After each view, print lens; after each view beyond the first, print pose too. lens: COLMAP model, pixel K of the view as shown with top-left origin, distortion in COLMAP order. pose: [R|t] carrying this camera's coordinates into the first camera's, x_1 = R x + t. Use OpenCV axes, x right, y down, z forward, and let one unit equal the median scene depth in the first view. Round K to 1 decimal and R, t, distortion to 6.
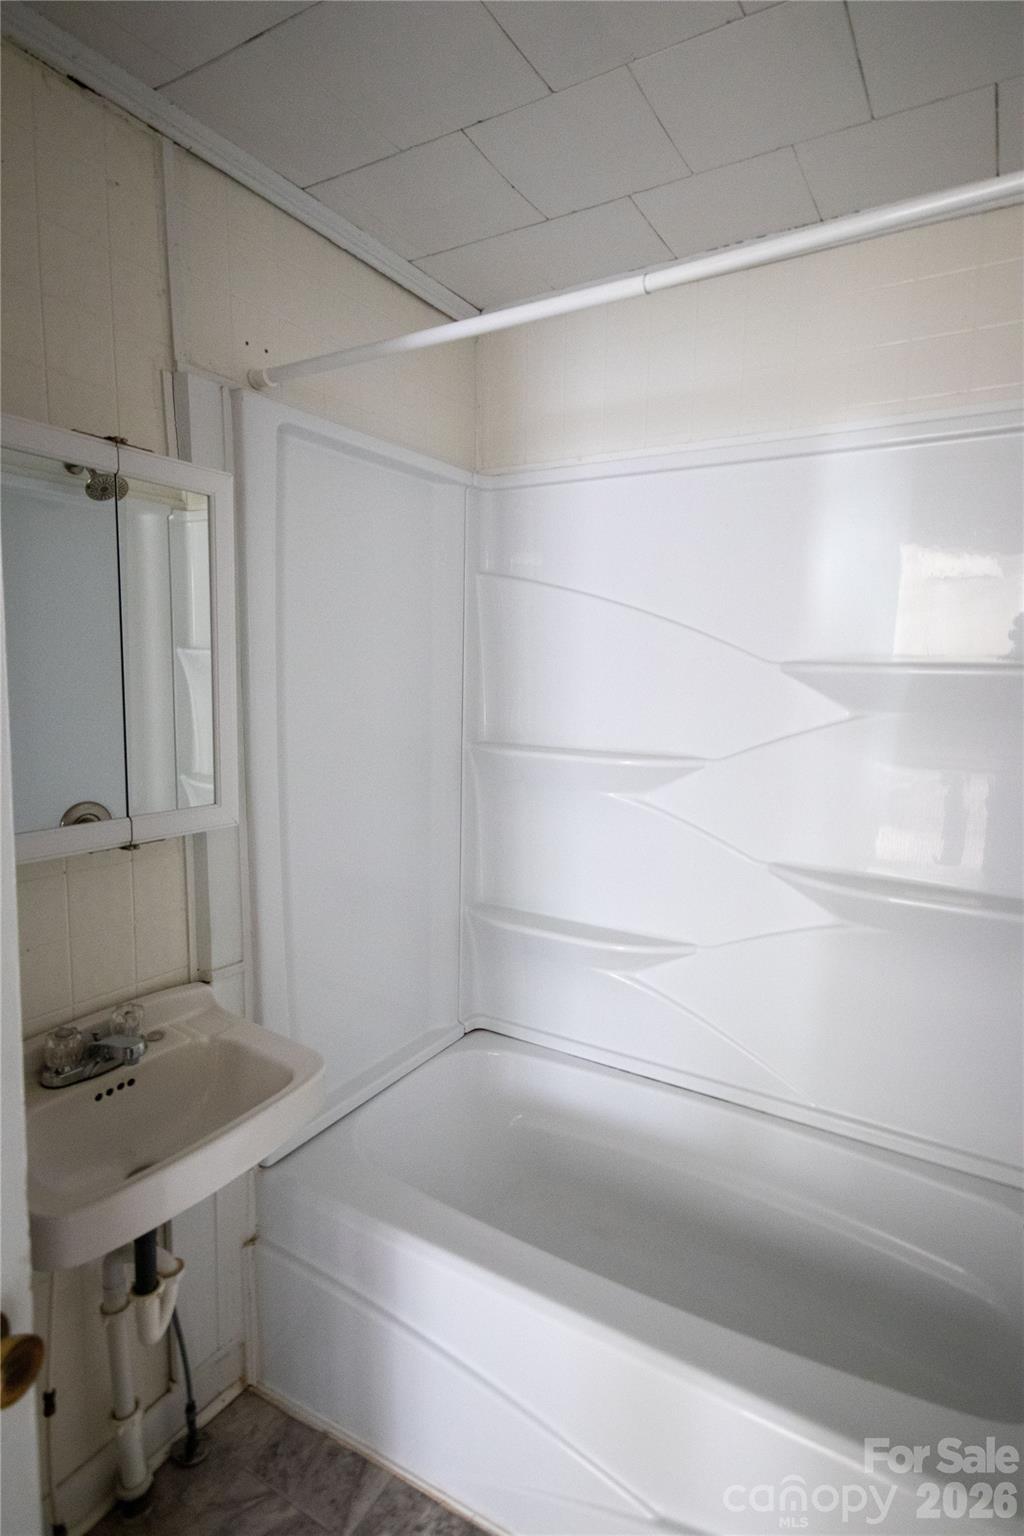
lens RADIAL K [[803.2, 0, 523.3], [0, 803.2, 766.5], [0, 0, 1]] dist [0.005835, 0.000227]
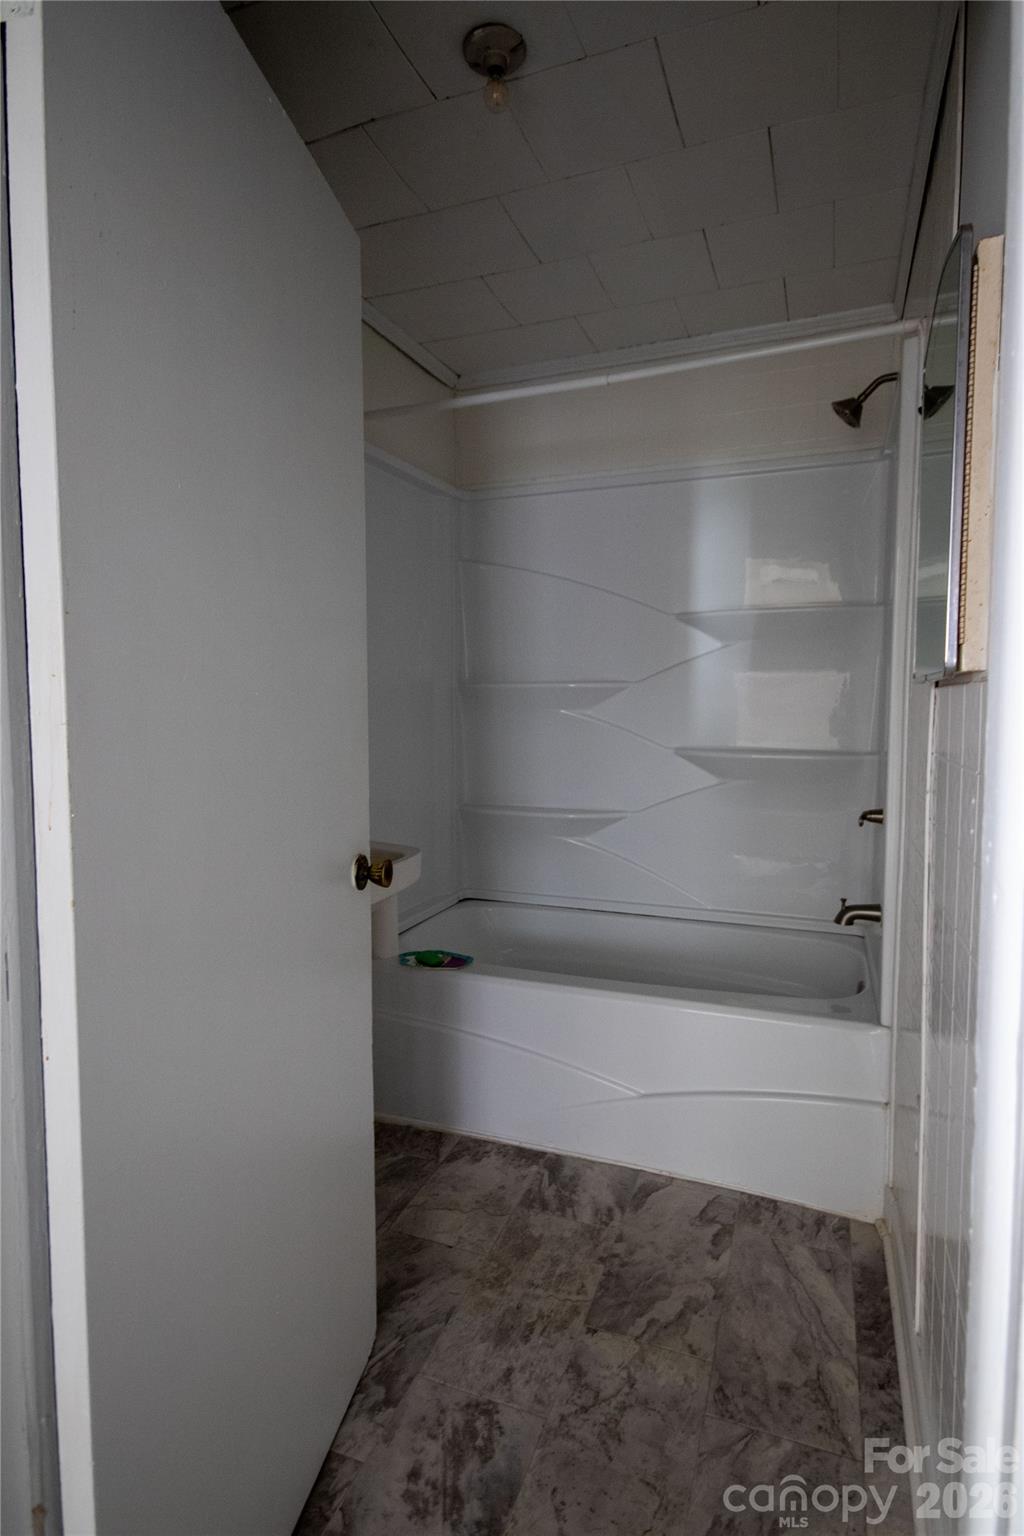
lens RADIAL K [[803.2, 0, 523.3], [0, 803.2, 766.5], [0, 0, 1]] dist [0.005835, 0.000227]
pose [[0.985583, -0.033658, 0.165809, -0.234949], [0.040177, 0.998540, -0.036118, 0.209400], [-0.164351, 0.042259, 0.985496, -0.458776]]
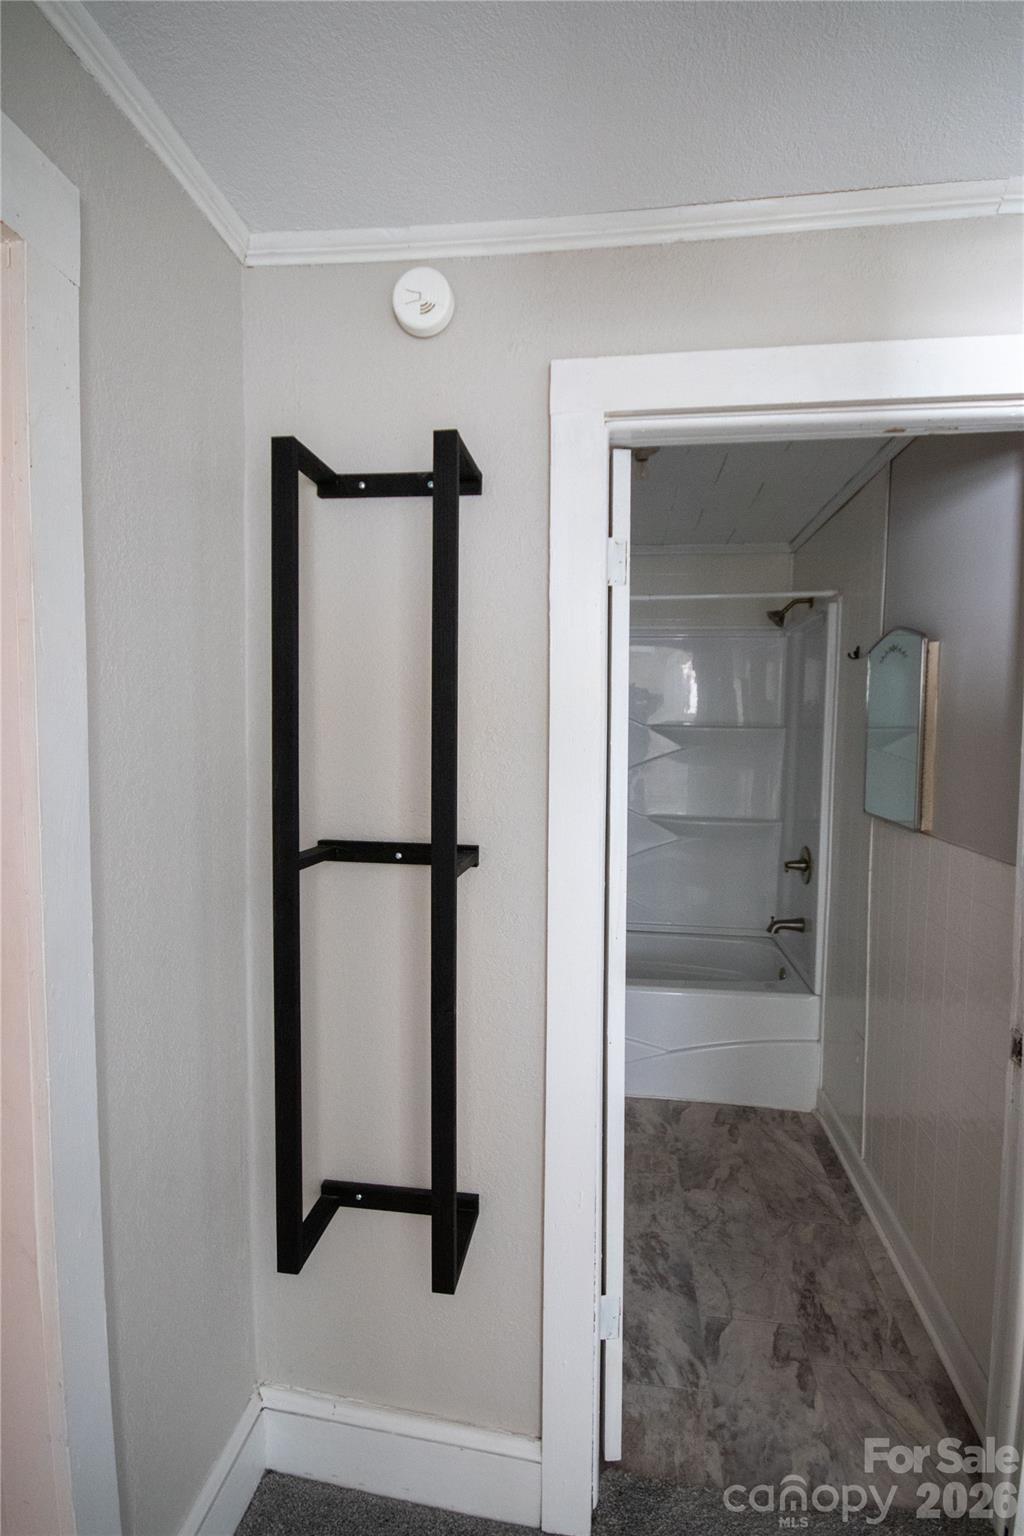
lens RADIAL K [[709.6, 0, 531.4], [0, 709.6, 769.9], [0, 0, 1]] dist [0.001846, -0.005466]
pose [[0.919416, -0.037568, 0.391487, -0.798231], [0.056622, 0.997701, -0.037235, 0.050298], [-0.389189, 0.056401, 0.919430, -0.722512]]
